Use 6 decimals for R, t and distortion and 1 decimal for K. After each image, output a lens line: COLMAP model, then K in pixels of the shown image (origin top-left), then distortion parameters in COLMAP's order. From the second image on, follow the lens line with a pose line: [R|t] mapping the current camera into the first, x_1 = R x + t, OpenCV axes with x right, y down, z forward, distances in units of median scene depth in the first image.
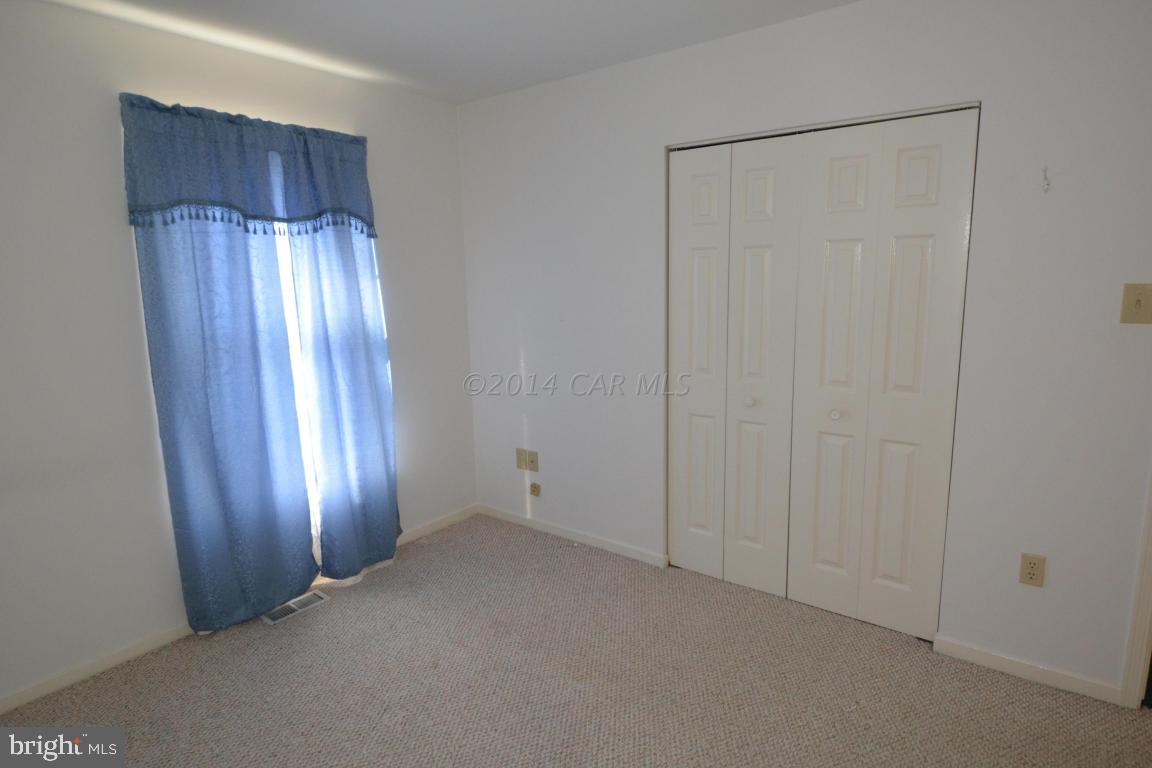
lens RADIAL K [[662.3, 0, 583.9], [0, 662.3, 383.1], [0, 0, 1]] dist [0.016728, -0.033451]
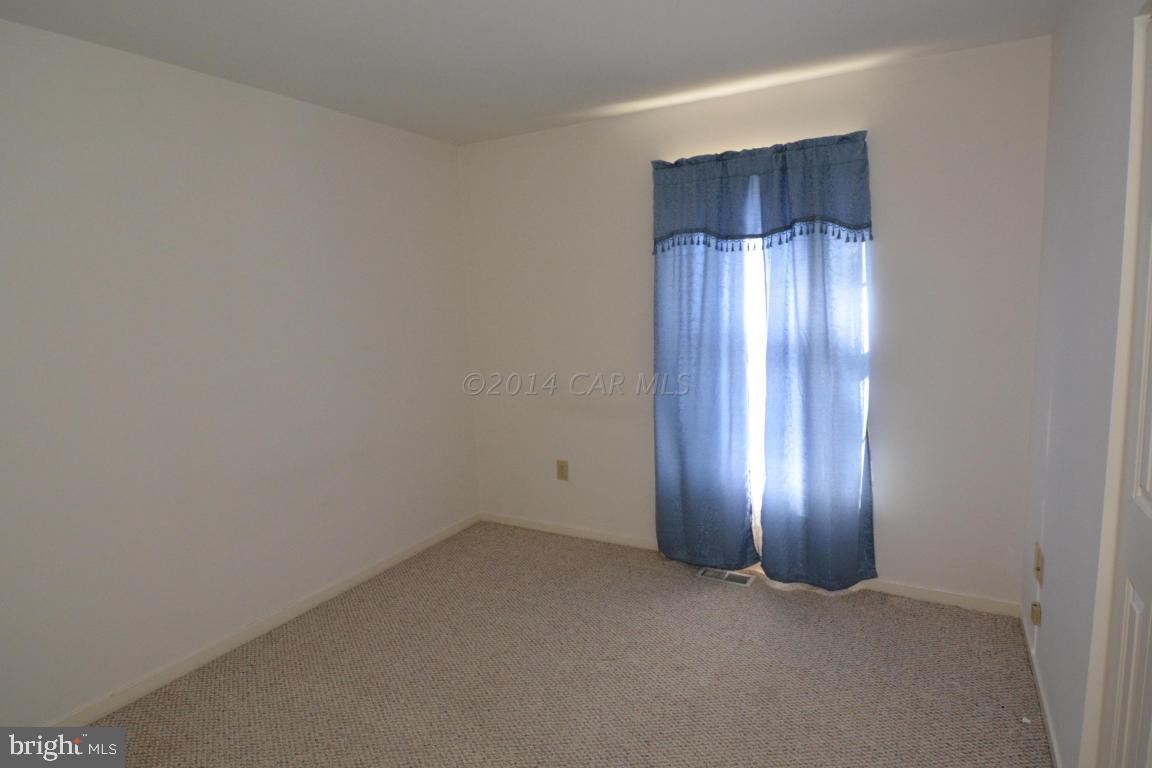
lens RADIAL K [[662.3, 0, 583.9], [0, 662.3, 383.1], [0, 0, 1]] dist [0.016728, -0.033451]
pose [[0.076908, 0.142240, -0.986840, 0.656355], [-0.128672, 0.982910, 0.131645, -0.114230], [0.988700, 0.116854, 0.093896, 0.646468]]
